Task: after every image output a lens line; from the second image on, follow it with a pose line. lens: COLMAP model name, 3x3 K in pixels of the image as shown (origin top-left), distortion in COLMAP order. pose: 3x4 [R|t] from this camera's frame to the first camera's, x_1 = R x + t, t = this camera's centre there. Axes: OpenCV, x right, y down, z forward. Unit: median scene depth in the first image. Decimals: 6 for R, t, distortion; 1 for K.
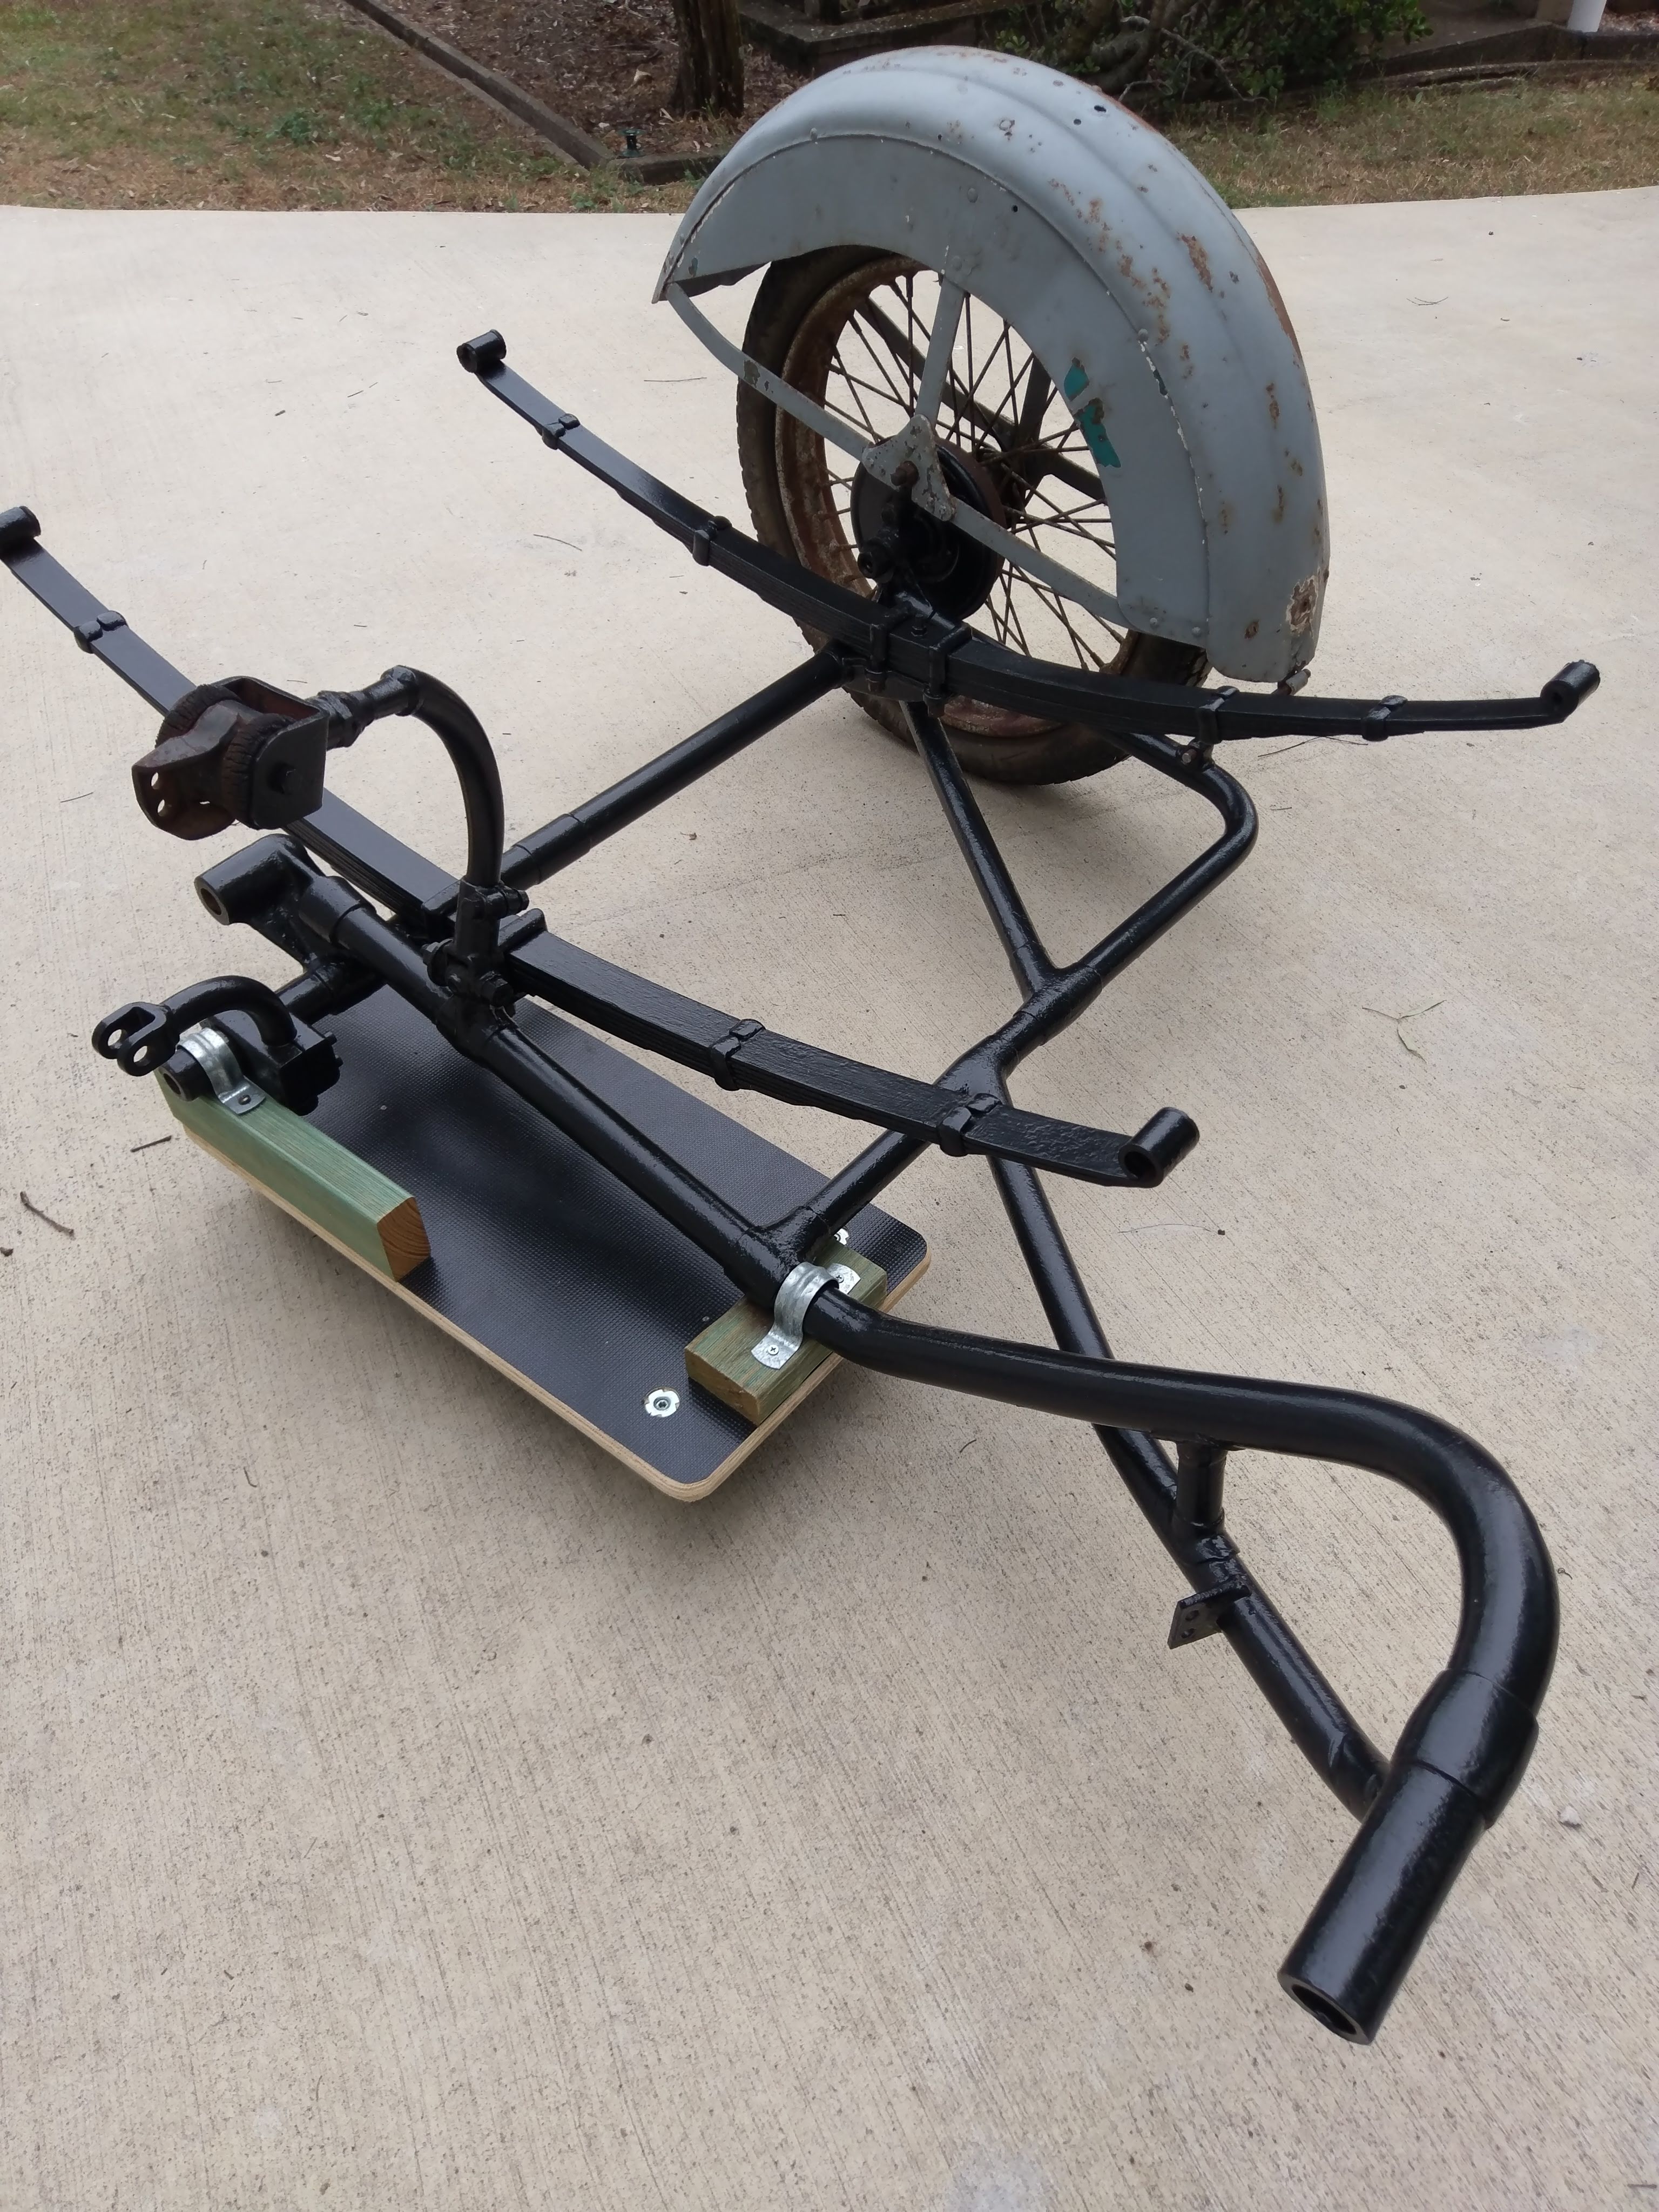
lens RADIAL K [[1567.3, 0, 829.5], [0, 1567.3, 1106.0], [0, 0, 1]] dist [0.078671, -0.097452]
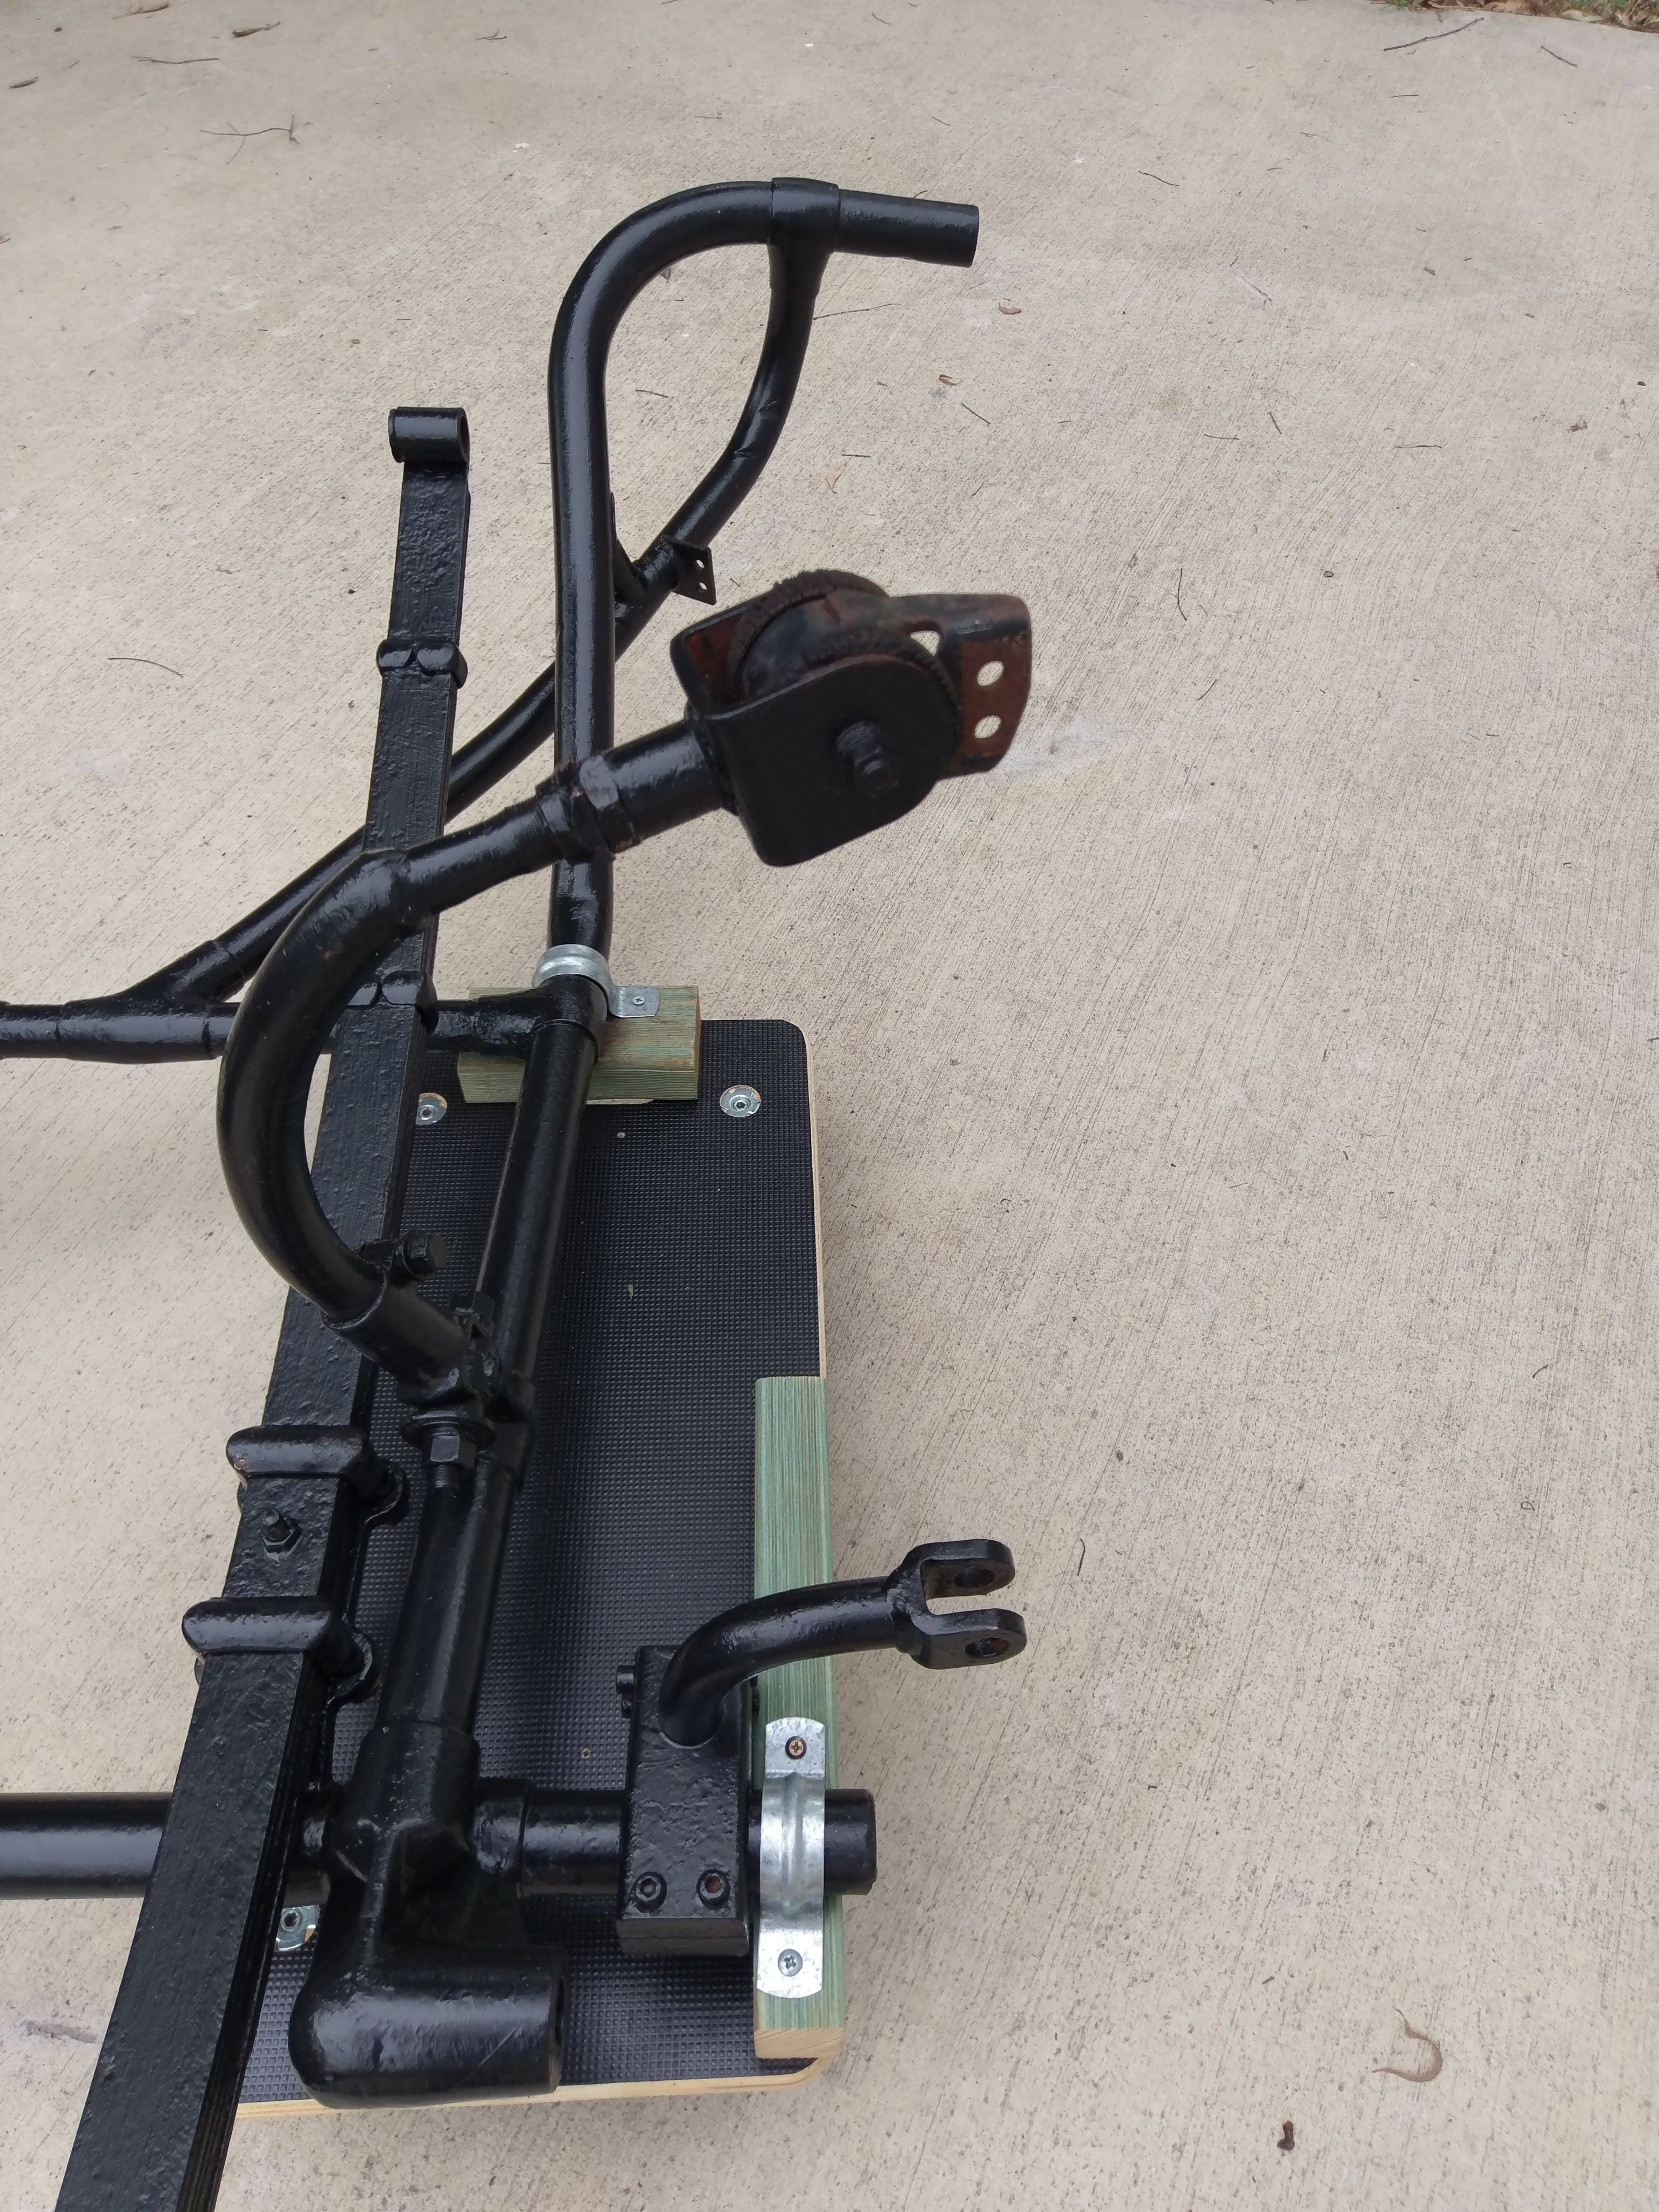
lens RADIAL K [[1612.2, 0, 829.5], [0, 1612.2, 1106.0], [0, 0, 1]] dist [0.131184, -0.217887]
pose [[-0.652553, -0.582363, 0.484797, -0.553389], [0.543161, 0.086606, 0.835150, -0.515983], [-0.528346, 0.808303, 0.259802, 0.700731]]
